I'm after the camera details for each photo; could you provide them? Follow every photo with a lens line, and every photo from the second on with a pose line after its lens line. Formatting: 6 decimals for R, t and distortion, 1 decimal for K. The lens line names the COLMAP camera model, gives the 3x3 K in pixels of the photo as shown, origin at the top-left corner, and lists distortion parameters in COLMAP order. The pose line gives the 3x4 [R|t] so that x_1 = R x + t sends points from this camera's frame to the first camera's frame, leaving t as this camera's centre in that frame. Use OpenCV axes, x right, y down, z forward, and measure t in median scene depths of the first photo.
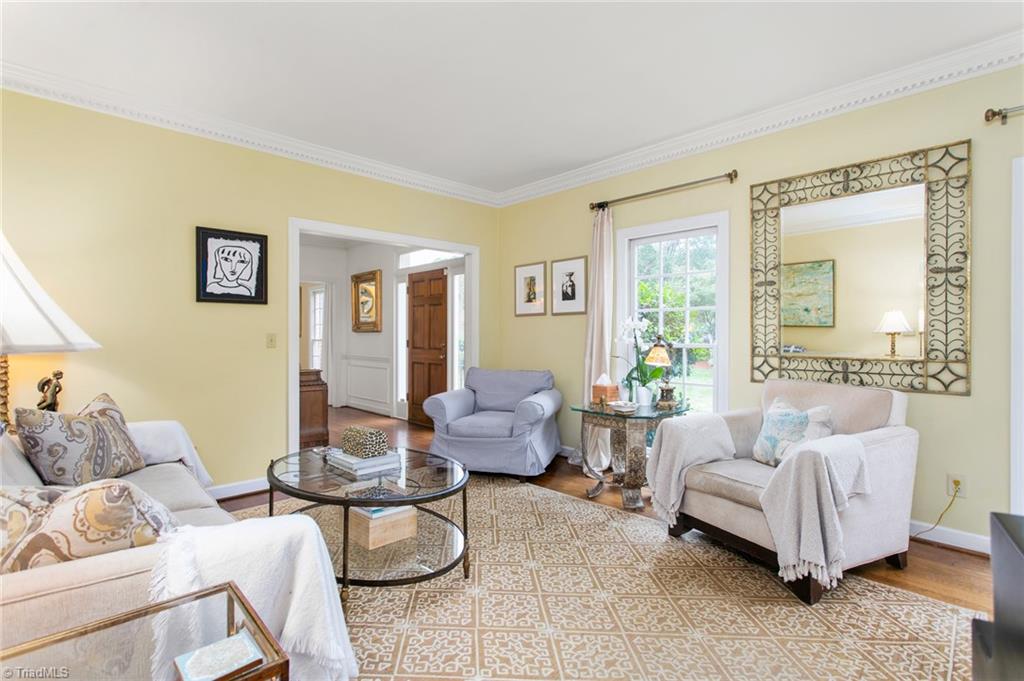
lens RADIAL K [[499.6, 0, 508.9], [0, 499.6, 337.1], [0, 0, 1]] dist [0.016467, 0.000697]
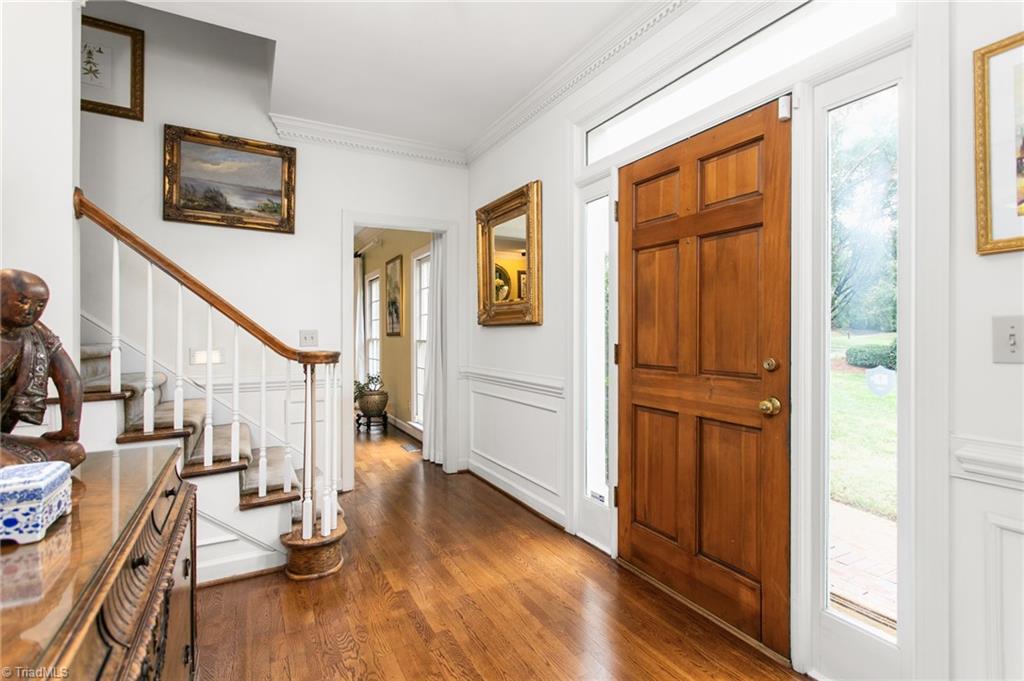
lens RADIAL K [[490.1, 0, 517.7], [0, 490.1, 334.0], [0, 0, 1]] dist [0.000210, -0.000053]
pose [[0.972039, 0.001010, -0.234819, -0.187851], [-0.001410, 0.999998, -0.001539, -0.001109], [0.234817, 0.001827, 0.972038, 0.624793]]
